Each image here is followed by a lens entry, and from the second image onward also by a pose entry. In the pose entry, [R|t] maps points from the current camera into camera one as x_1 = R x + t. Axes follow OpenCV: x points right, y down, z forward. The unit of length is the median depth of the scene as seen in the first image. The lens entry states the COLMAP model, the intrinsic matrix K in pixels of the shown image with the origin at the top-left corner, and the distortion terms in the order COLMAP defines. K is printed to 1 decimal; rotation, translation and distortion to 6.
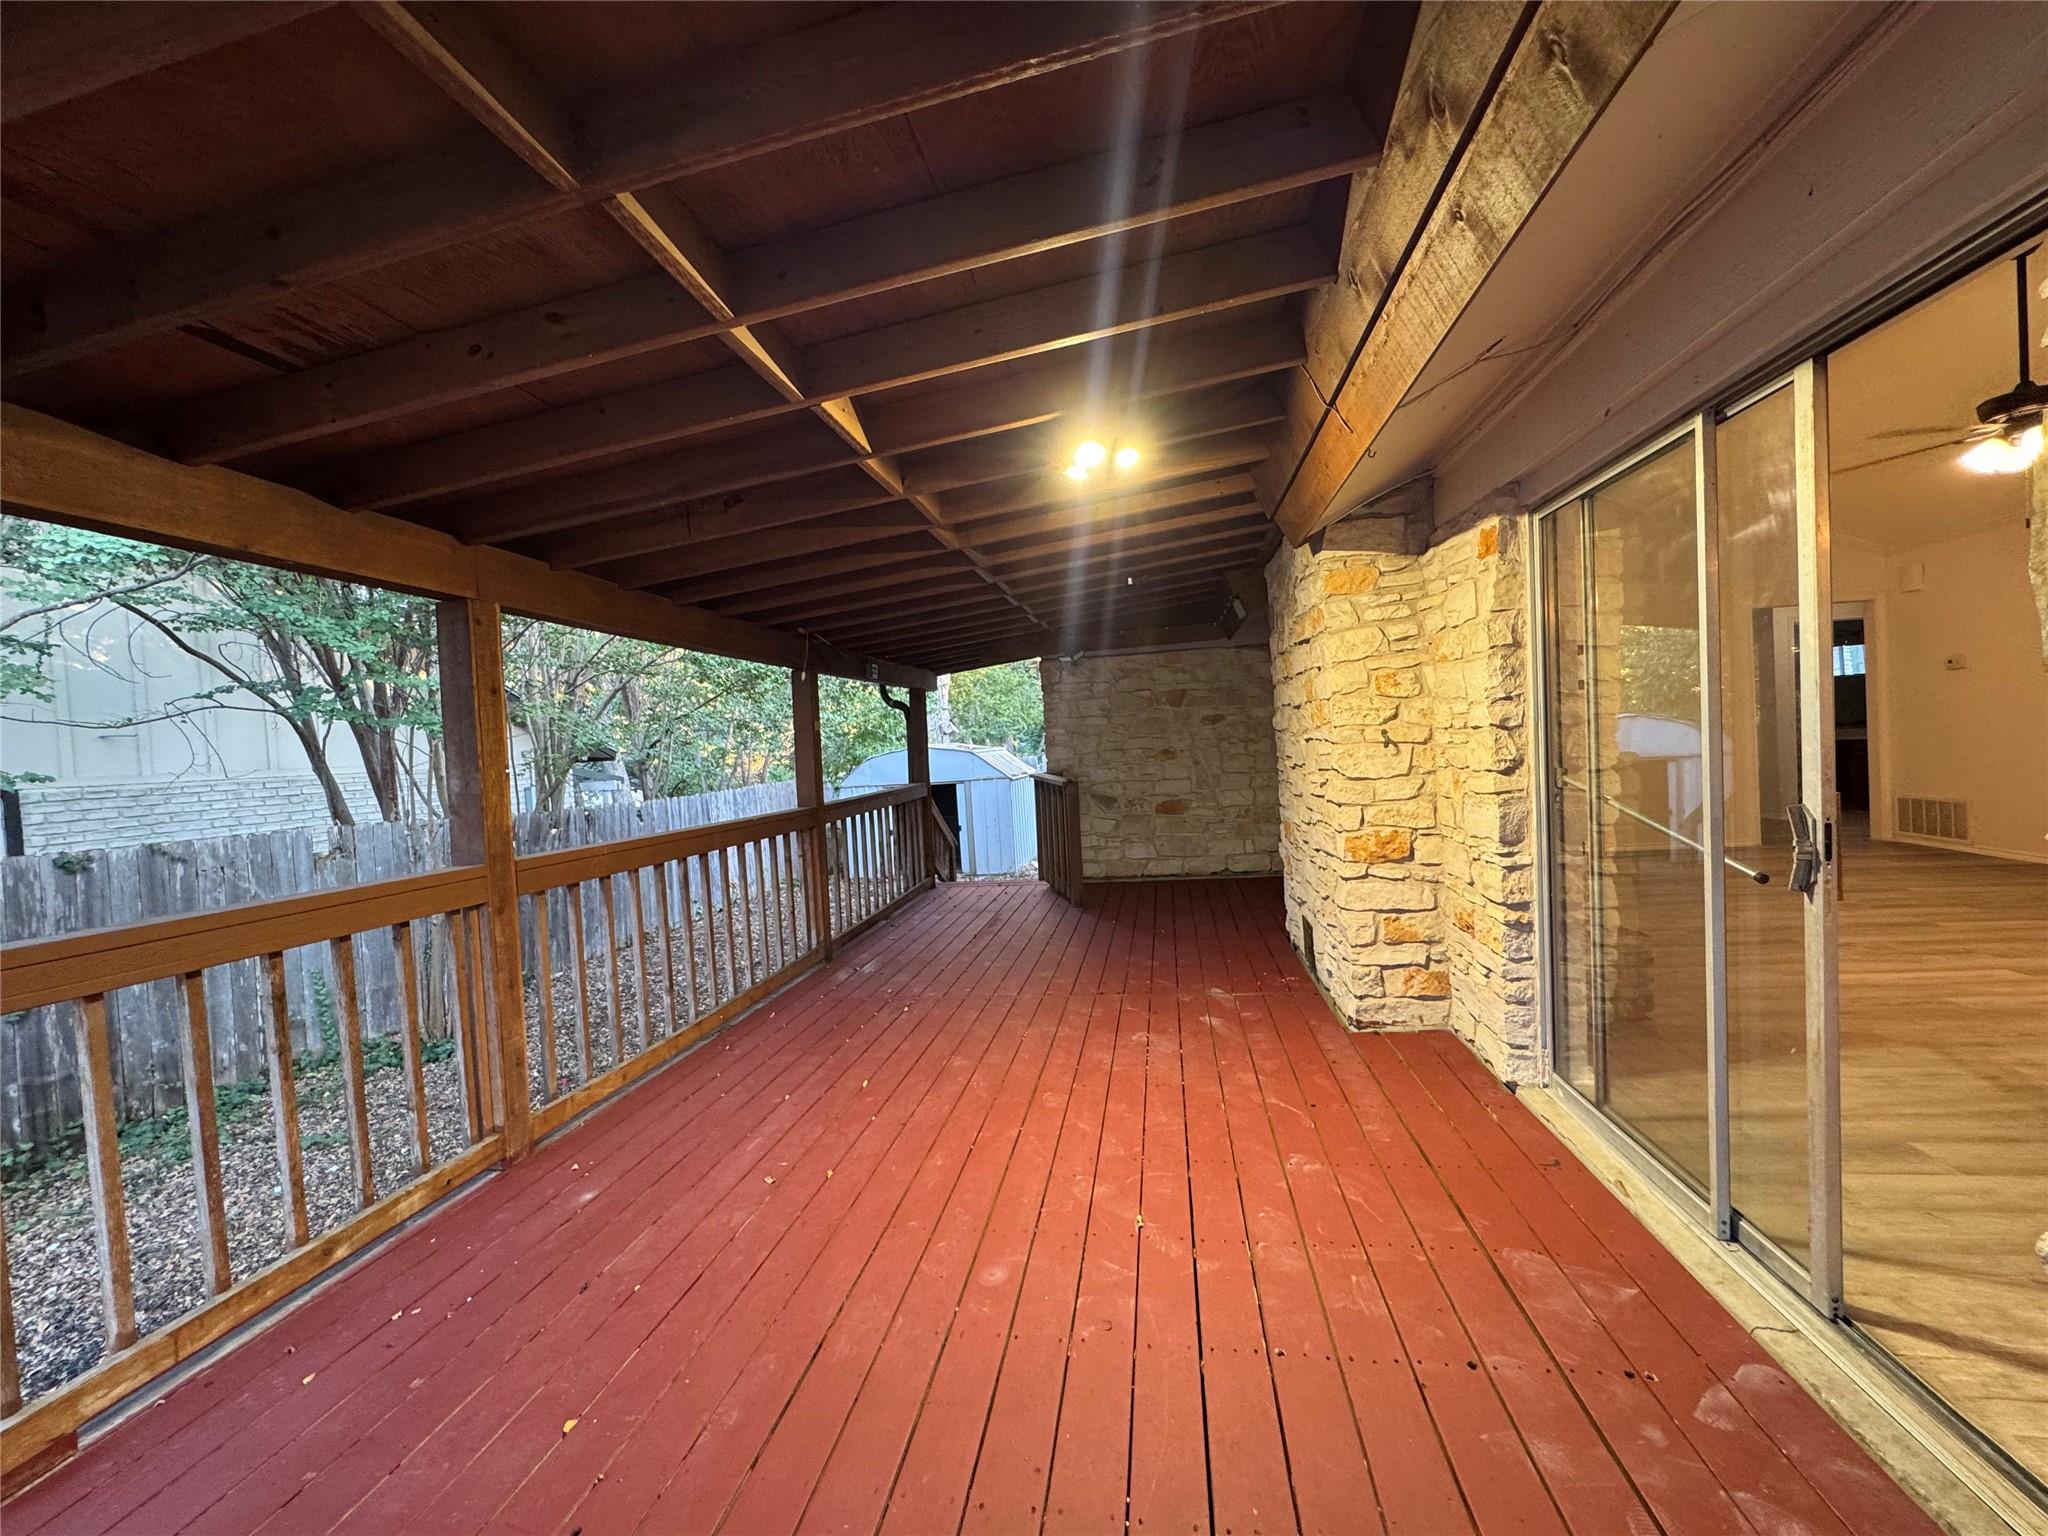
lens RADIAL K [[821.4, 0, 1011.6], [0, 821.4, 766.7], [0, 0, 1]] dist [-0.004236, 0.000583]
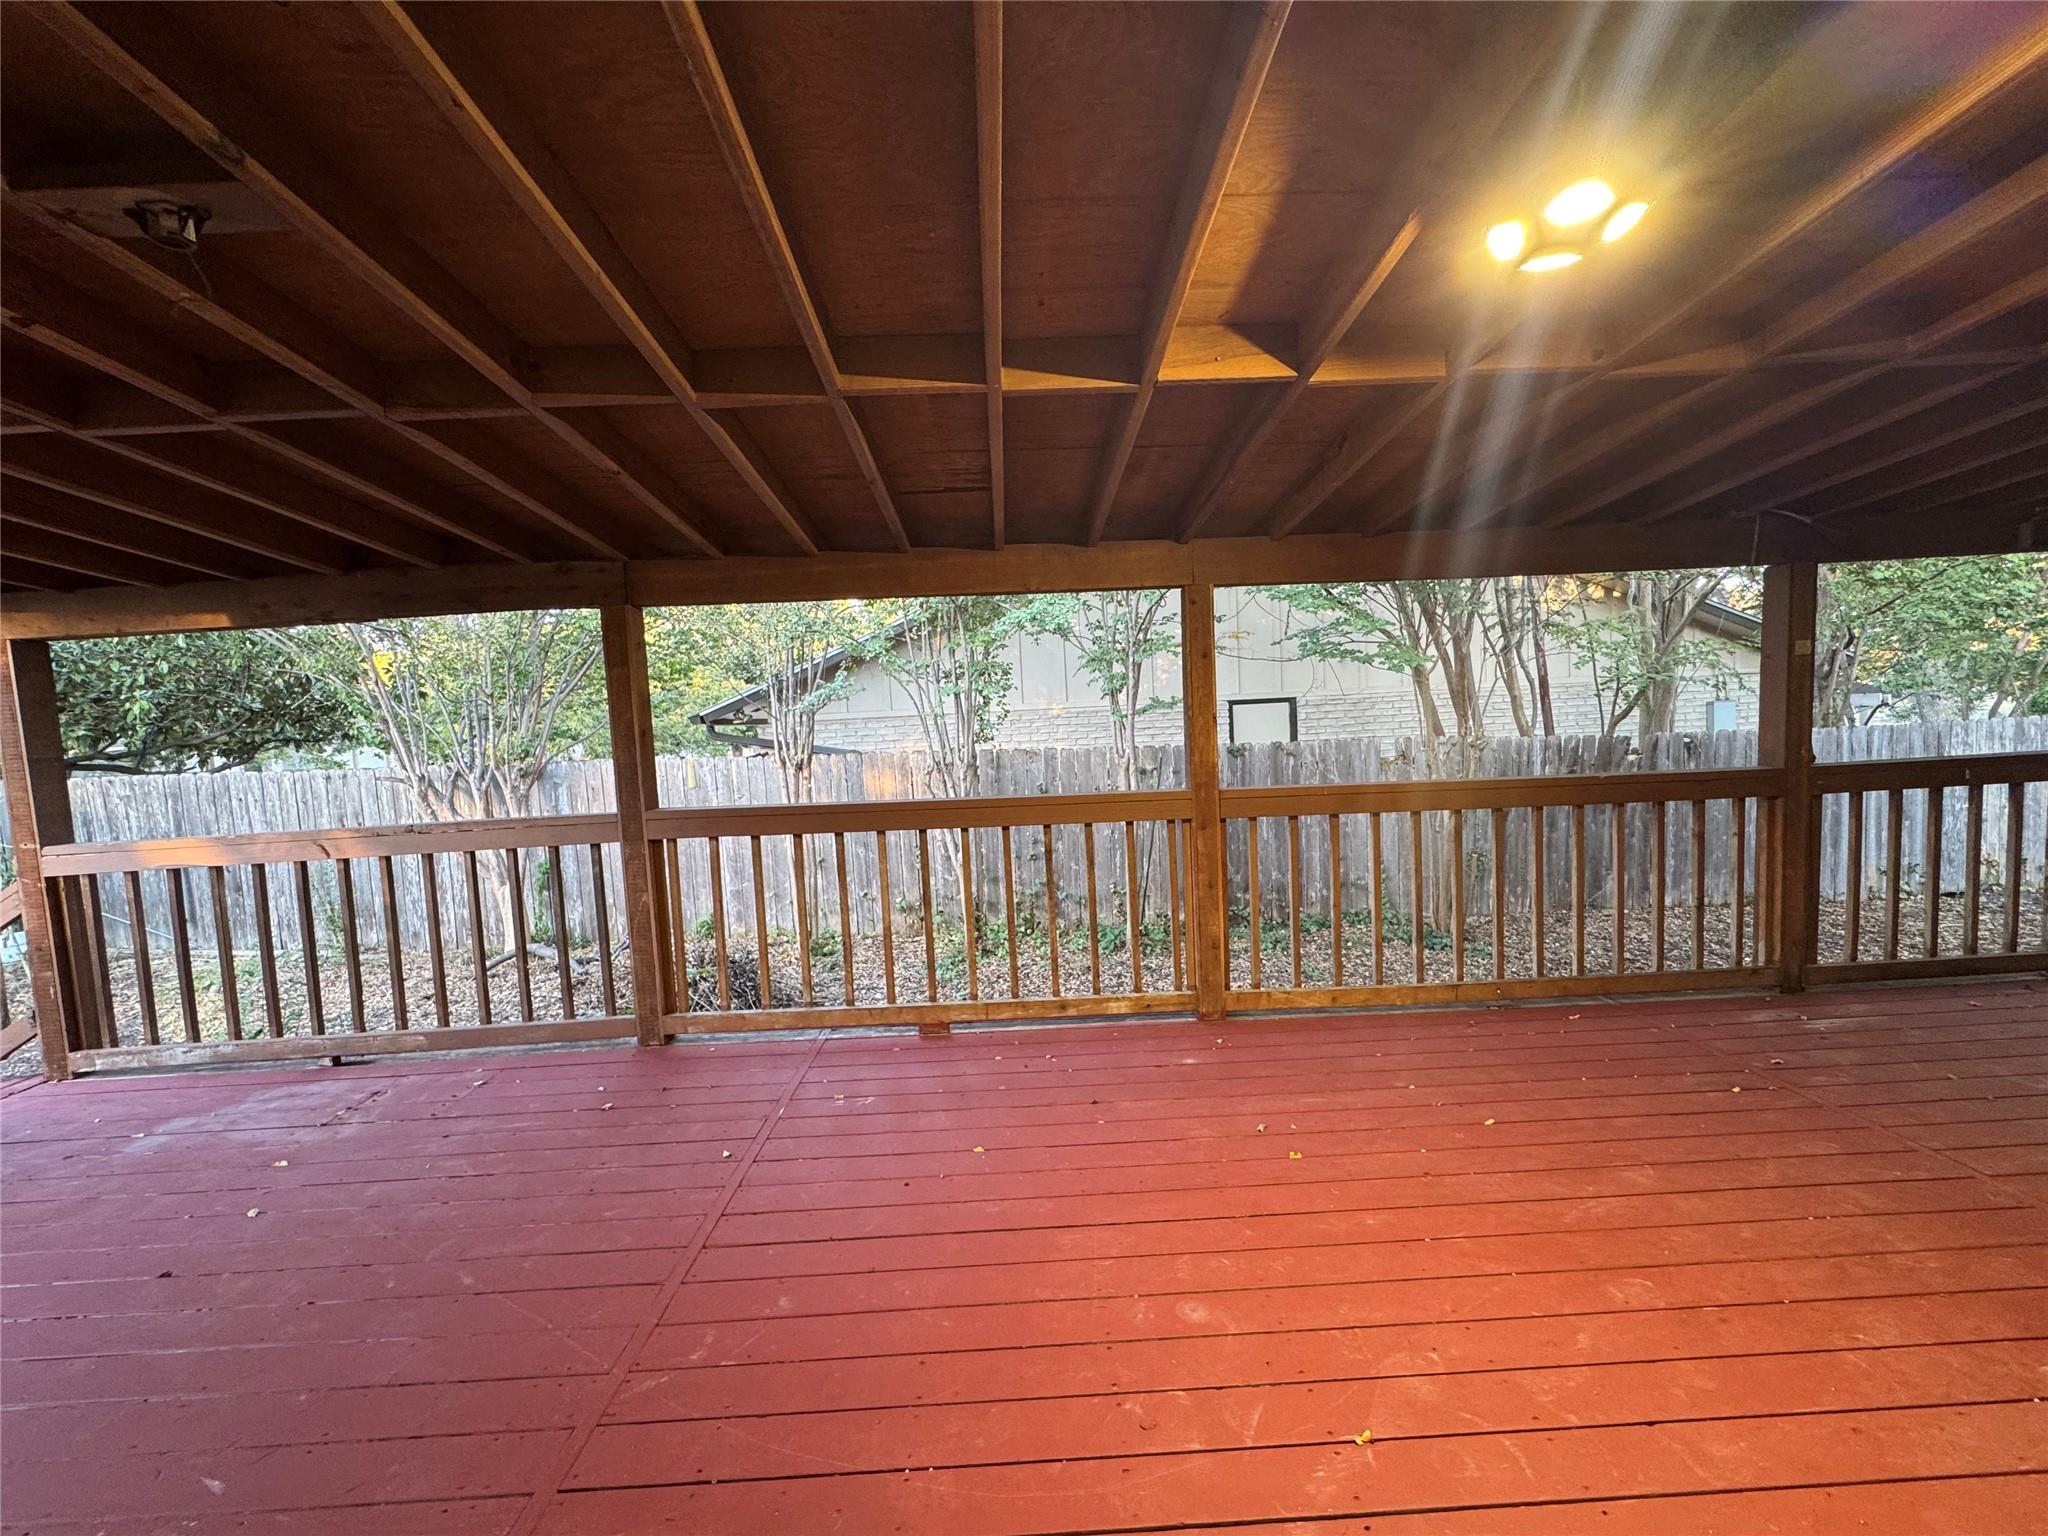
lens RADIAL K [[821.4, 0, 1025.5], [0, 821.4, 771.8], [0, 0, 1]] dist [-0.004236, 0.000583]
pose [[0.182079, 0.116742, -0.976329, 0.382594], [0.015826, 0.992450, 0.121621, -0.047315], [0.983157, -0.037596, 0.178857, 0.333383]]
